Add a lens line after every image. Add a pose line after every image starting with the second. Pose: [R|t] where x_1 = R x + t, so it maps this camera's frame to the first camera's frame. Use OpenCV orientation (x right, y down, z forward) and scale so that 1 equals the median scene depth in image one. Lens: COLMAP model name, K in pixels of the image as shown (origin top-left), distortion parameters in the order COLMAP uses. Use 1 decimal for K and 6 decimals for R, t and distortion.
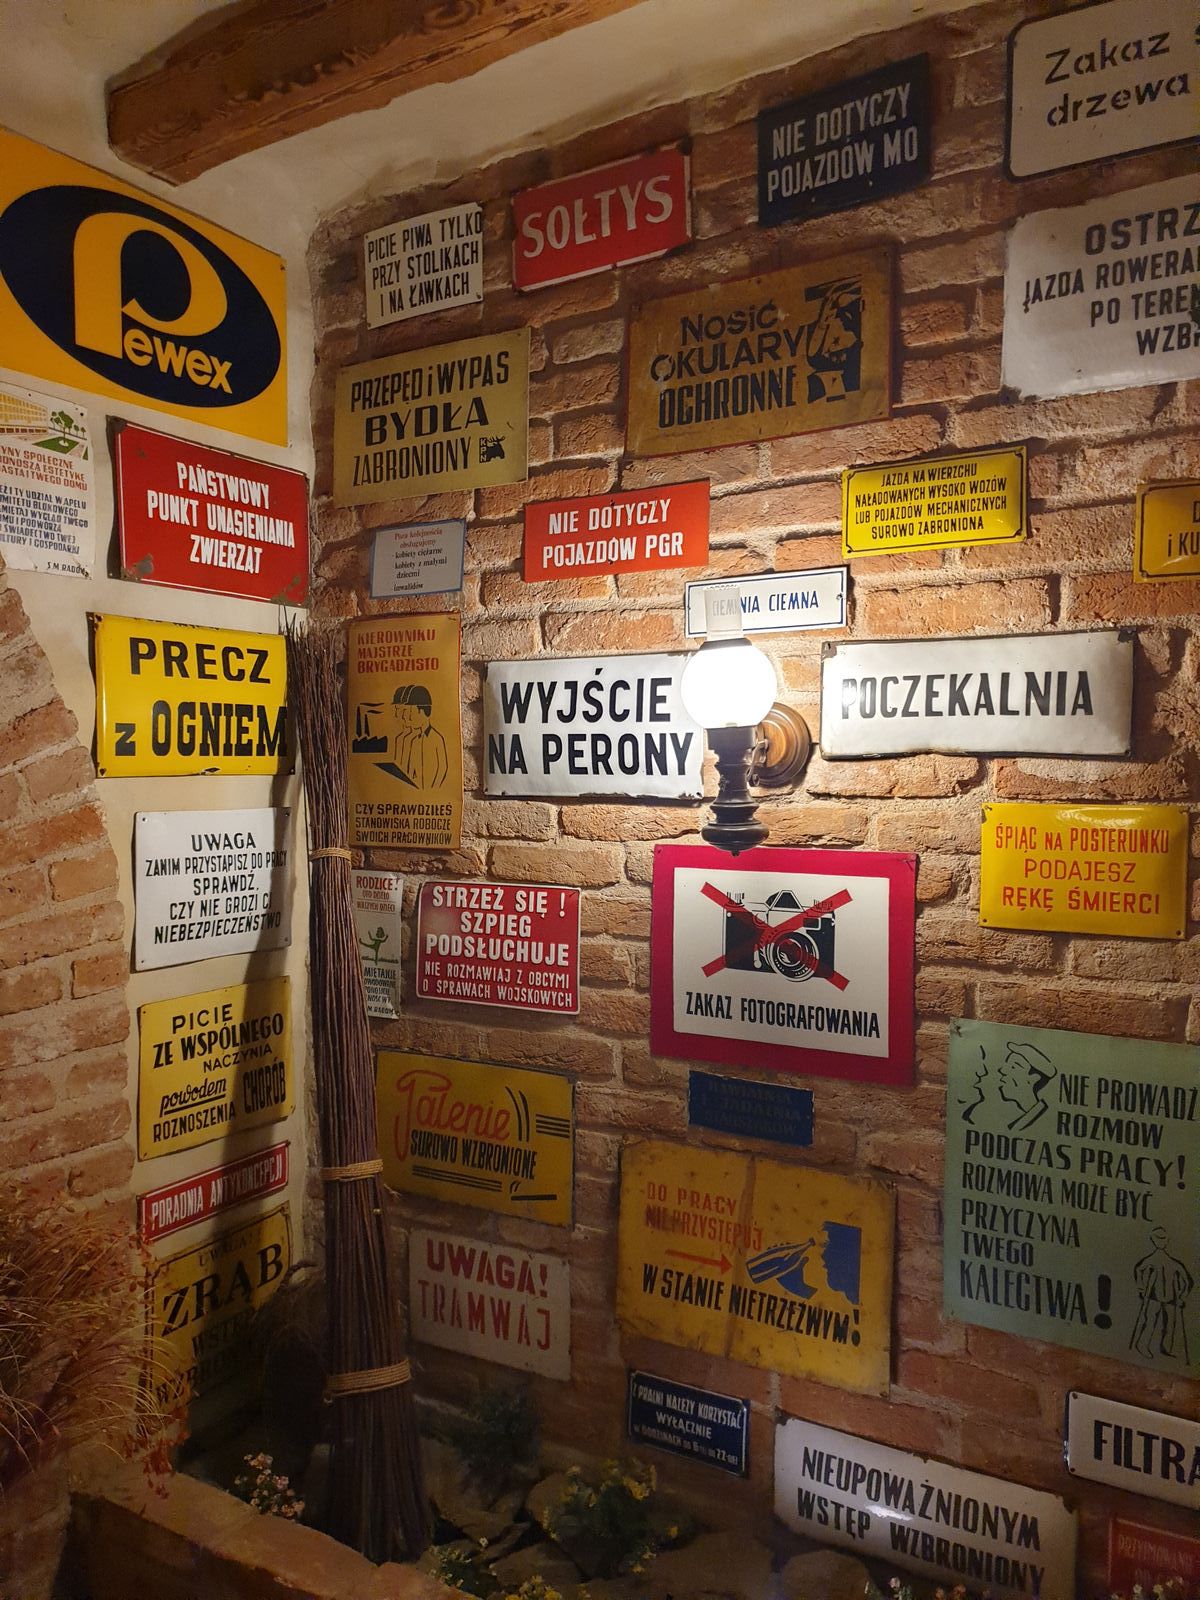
lens RADIAL K [[1238.1, 0, 597.8], [0, 1238.1, 798.6], [0, 0, 1]] dist [0.015391, 0.006020]
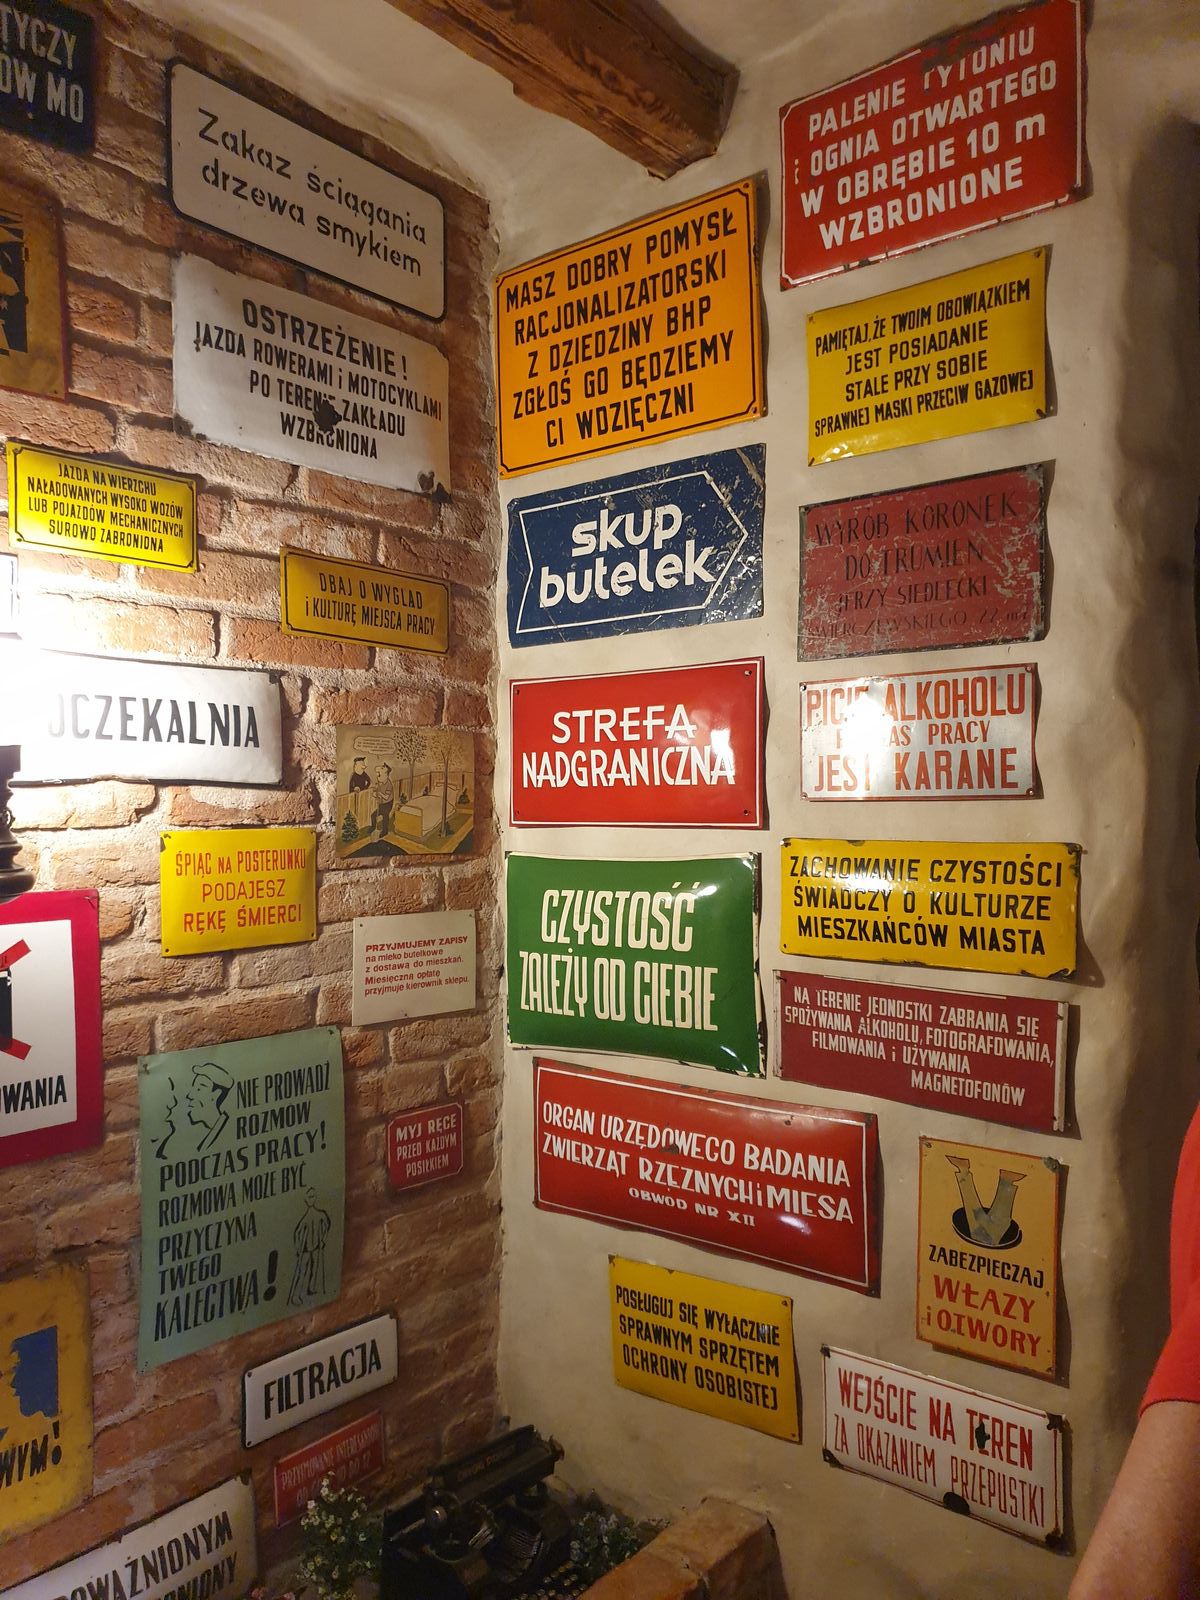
lens RADIAL K [[1238.1, 0, 597.8], [0, 1238.1, 799.7], [0, 0, 1]] dist [0.015391, 0.006020]
pose [[0.162530, -0.013646, 0.986609, -0.611276], [0.010877, 0.999868, 0.012037, -0.030017], [-0.986644, 0.008775, 0.162657, 0.506470]]
